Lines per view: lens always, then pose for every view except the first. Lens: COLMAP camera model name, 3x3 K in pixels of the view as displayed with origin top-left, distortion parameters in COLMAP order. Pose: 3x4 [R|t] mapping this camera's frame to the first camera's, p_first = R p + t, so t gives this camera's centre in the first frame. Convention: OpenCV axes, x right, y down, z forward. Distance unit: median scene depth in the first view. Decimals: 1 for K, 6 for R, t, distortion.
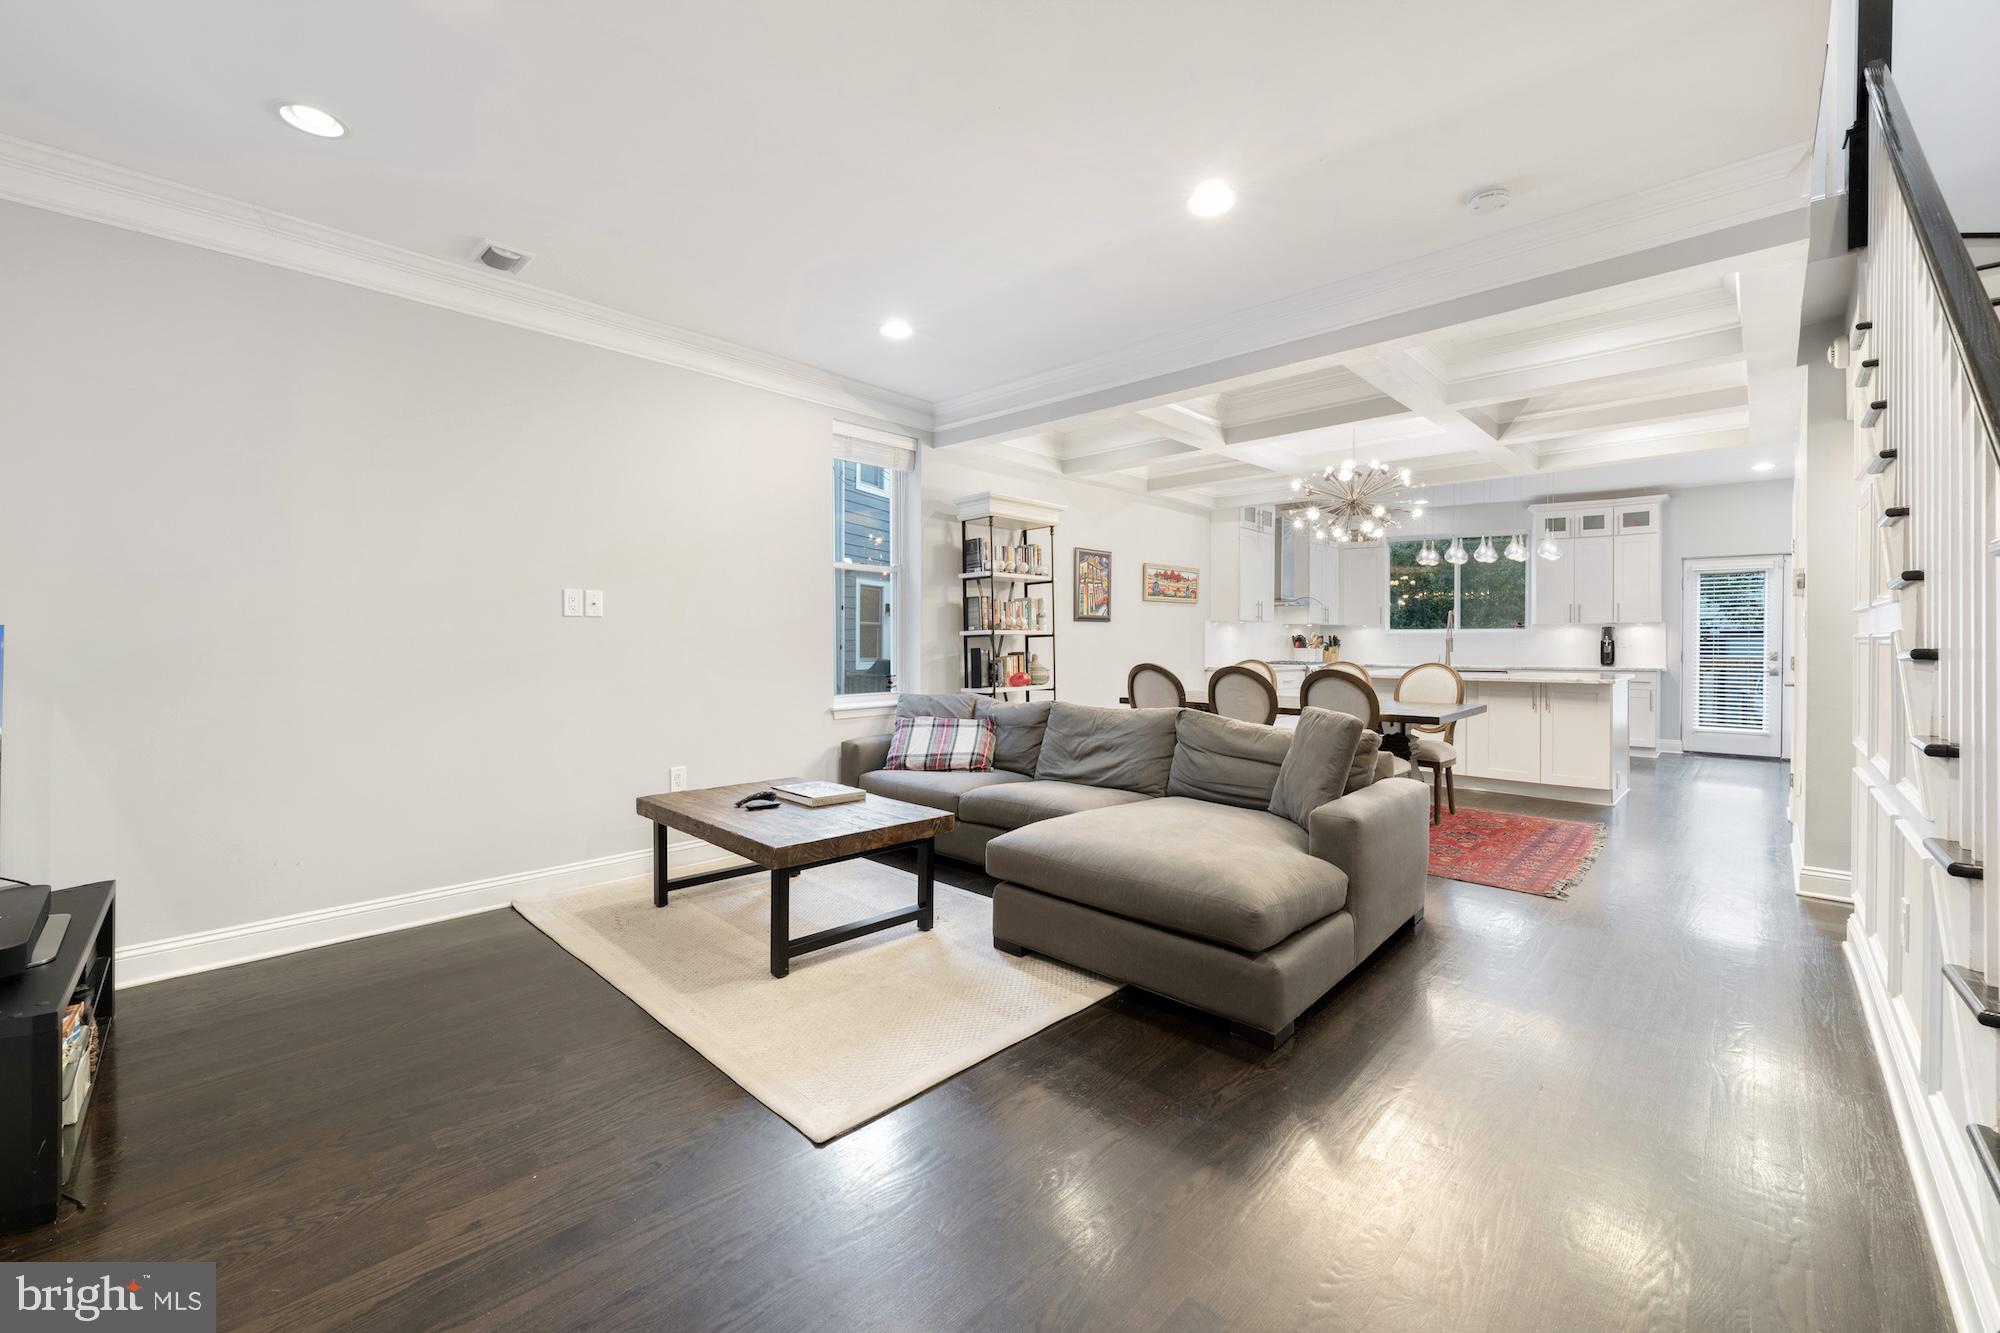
lens RADIAL K [[813.8, 0, 999.7], [0, 813.8, 653.8], [0, 0, 1]] dist [0.003491, -0.000398]
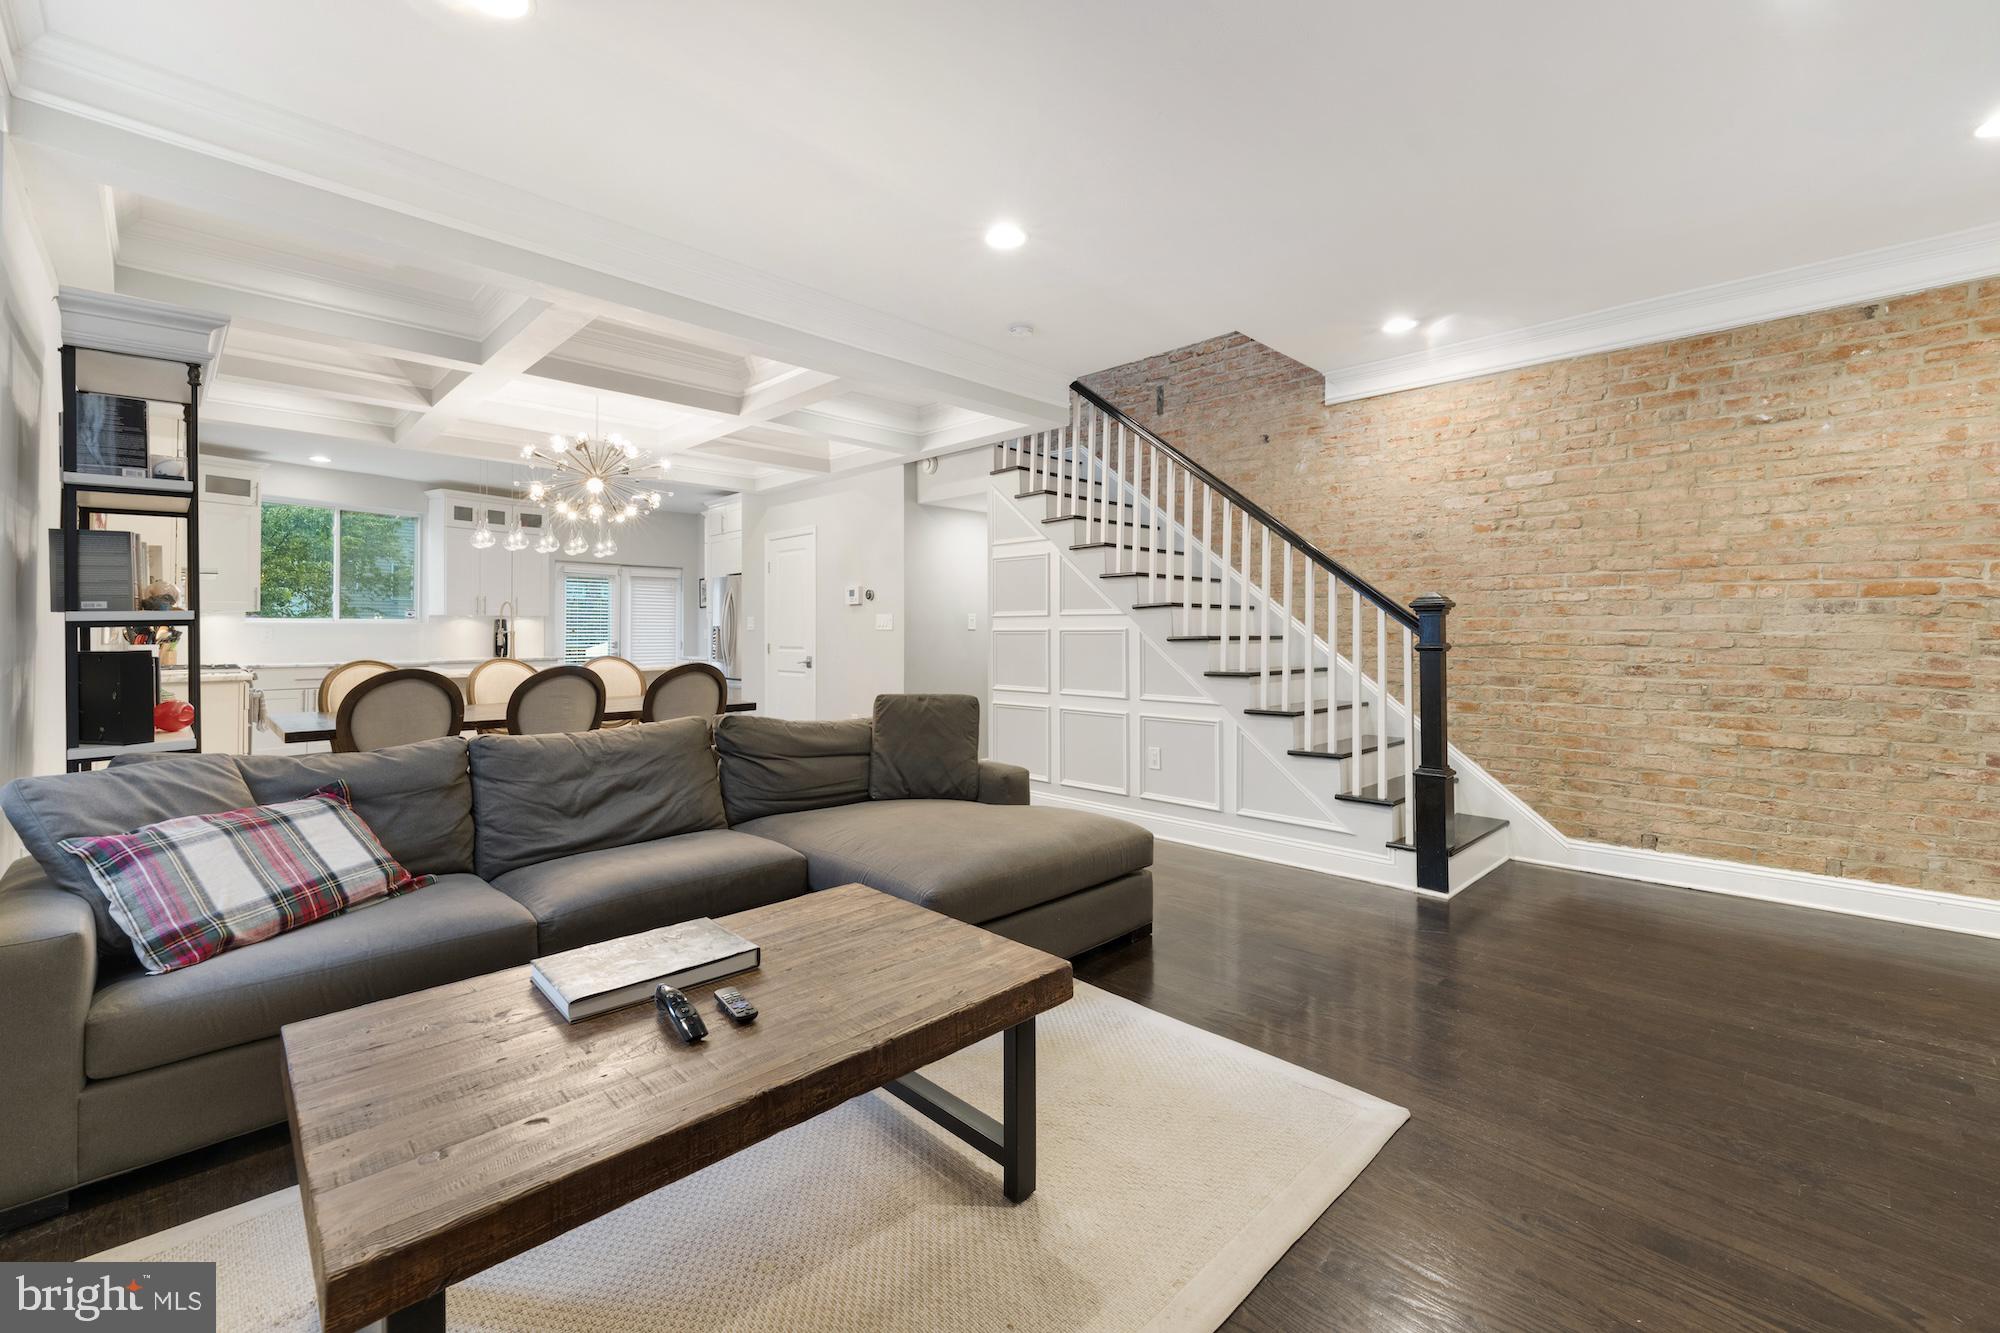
lens RADIAL K [[813.8, 0, 1022.8], [0, 813.8, 629.9], [0, 0, 1]] dist [0.003491, -0.000398]
pose [[0.019858, 0.002627, 0.999799, -0.448185], [0.017159, 0.999848, -0.002968, -0.008276], [-0.999656, 0.017215, 0.019810, 0.513559]]
